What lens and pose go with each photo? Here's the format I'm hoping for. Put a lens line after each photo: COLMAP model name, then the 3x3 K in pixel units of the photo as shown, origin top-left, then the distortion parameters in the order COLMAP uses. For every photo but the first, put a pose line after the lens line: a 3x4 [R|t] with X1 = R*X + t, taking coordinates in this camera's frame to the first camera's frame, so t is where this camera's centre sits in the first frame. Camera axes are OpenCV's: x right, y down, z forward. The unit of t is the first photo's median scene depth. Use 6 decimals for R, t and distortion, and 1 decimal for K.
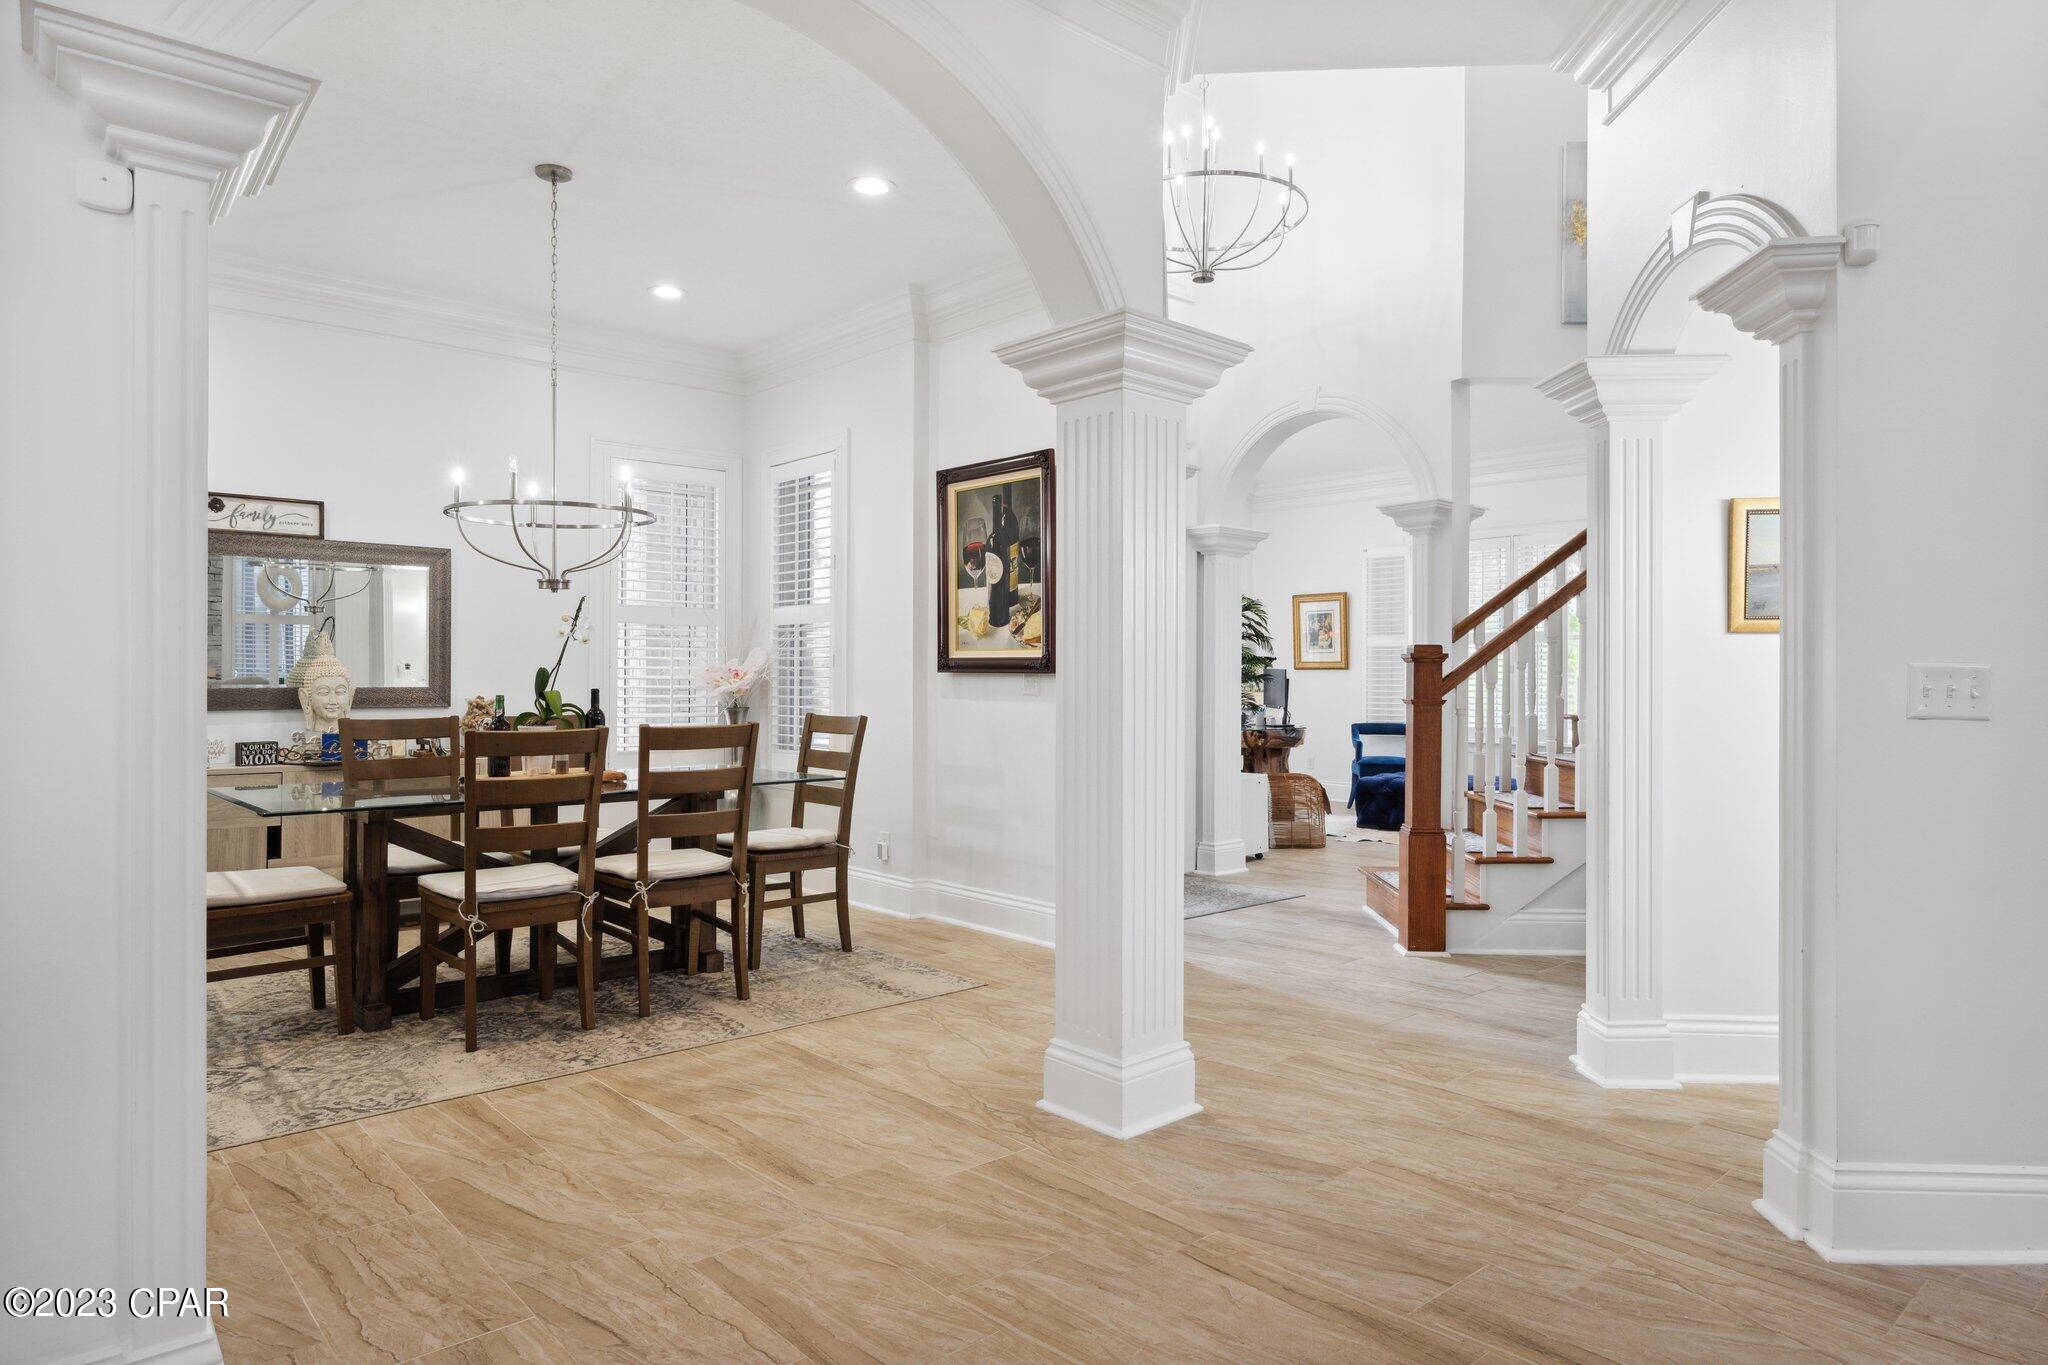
lens RADIAL K [[1224.3, 0, 1024.4], [0, 1224.3, 674.5], [0, 0, 1]] dist [0.000632, 0.000270]
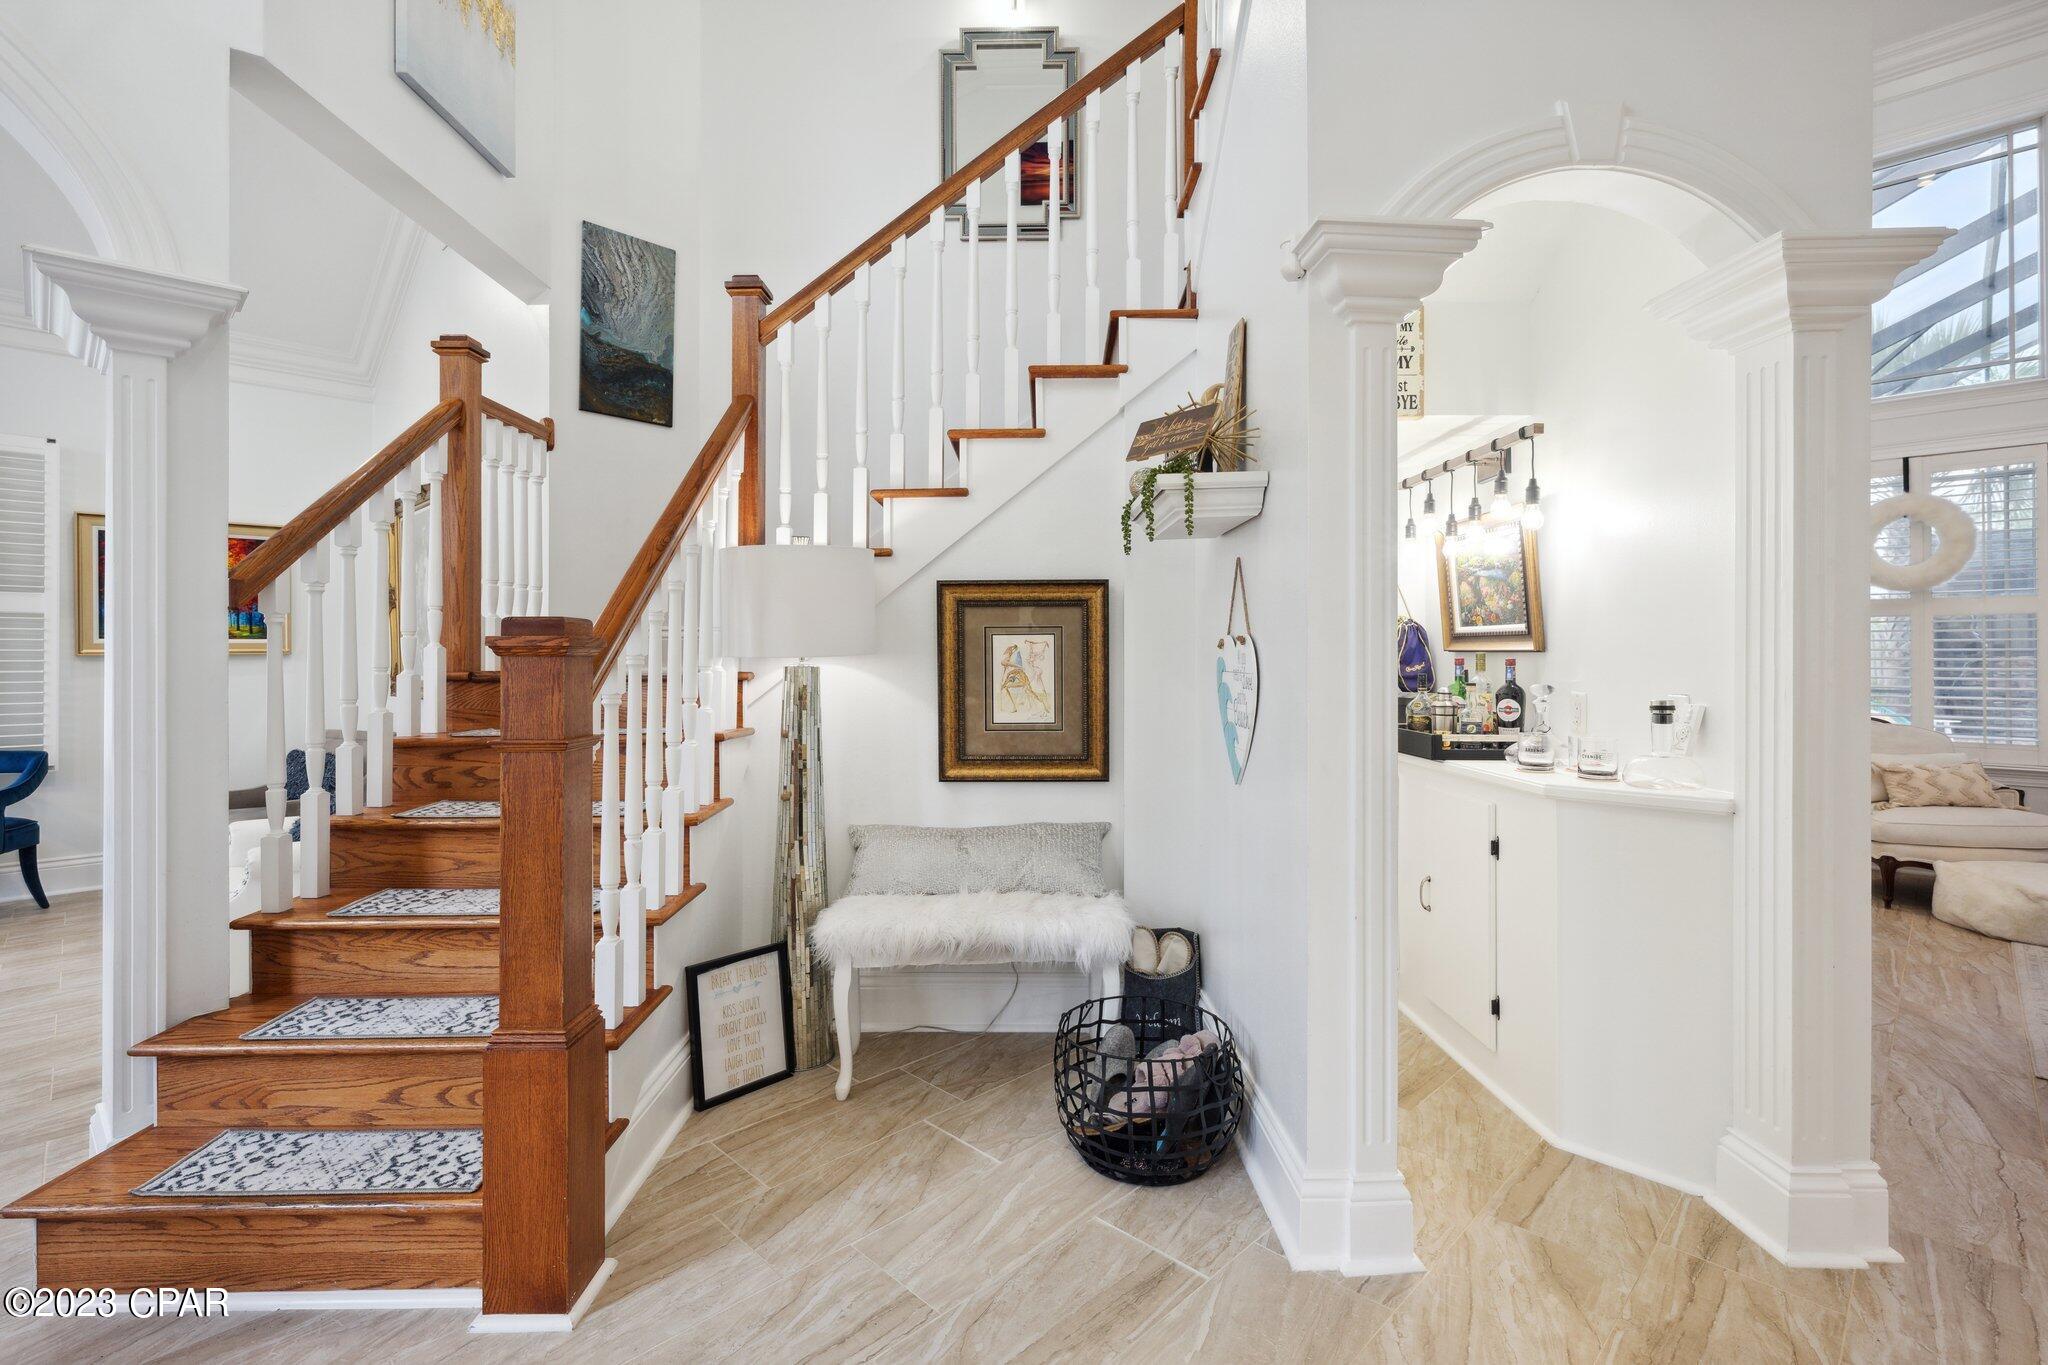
lens RADIAL K [[941.4, 0, 1026.7], [0, 941.4, 647.4], [0, 0, 1]] dist [-0.000325, 0.000021]
pose [[-0.061186, 0.005755, 0.998110, -0.036870], [-0.002349, 0.999980, -0.005910, -0.010529], [-0.998124, -0.002706, -0.061171, 0.852315]]
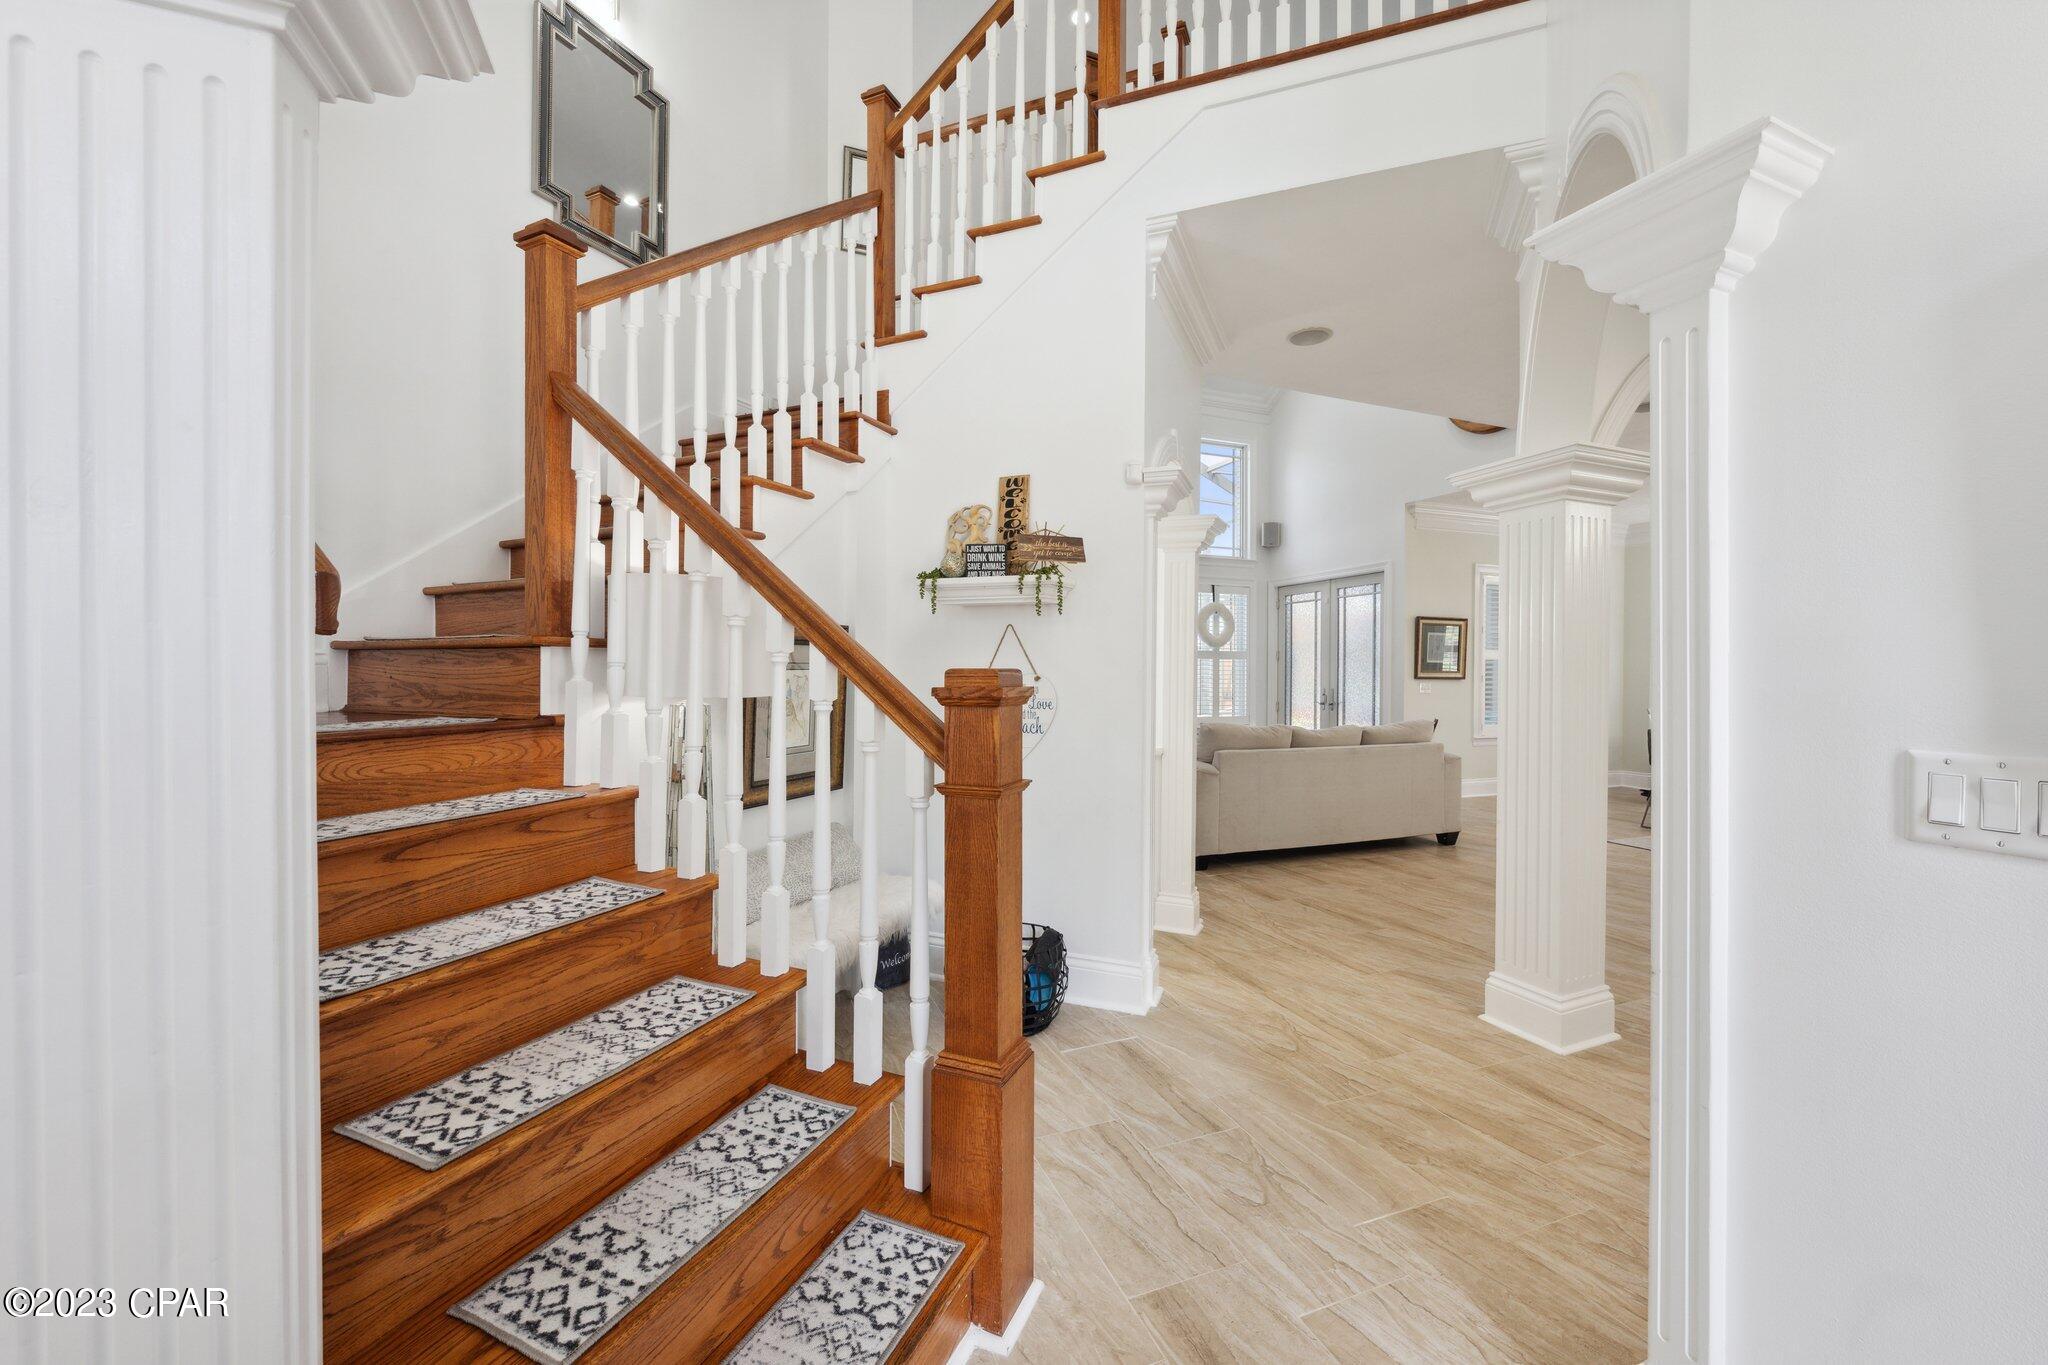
lens RADIAL K [[787.0, 0, 1024.0], [0, 787.0, 682.5], [0, 0, 1]] dist [-0.002995, -0.000054]
pose [[-0.934694, -0.013478, 0.355198, 0.205232], [-0.009336, 0.999867, 0.013371, -0.022920], [-0.355331, 0.009182, -0.934695, 1.299541]]
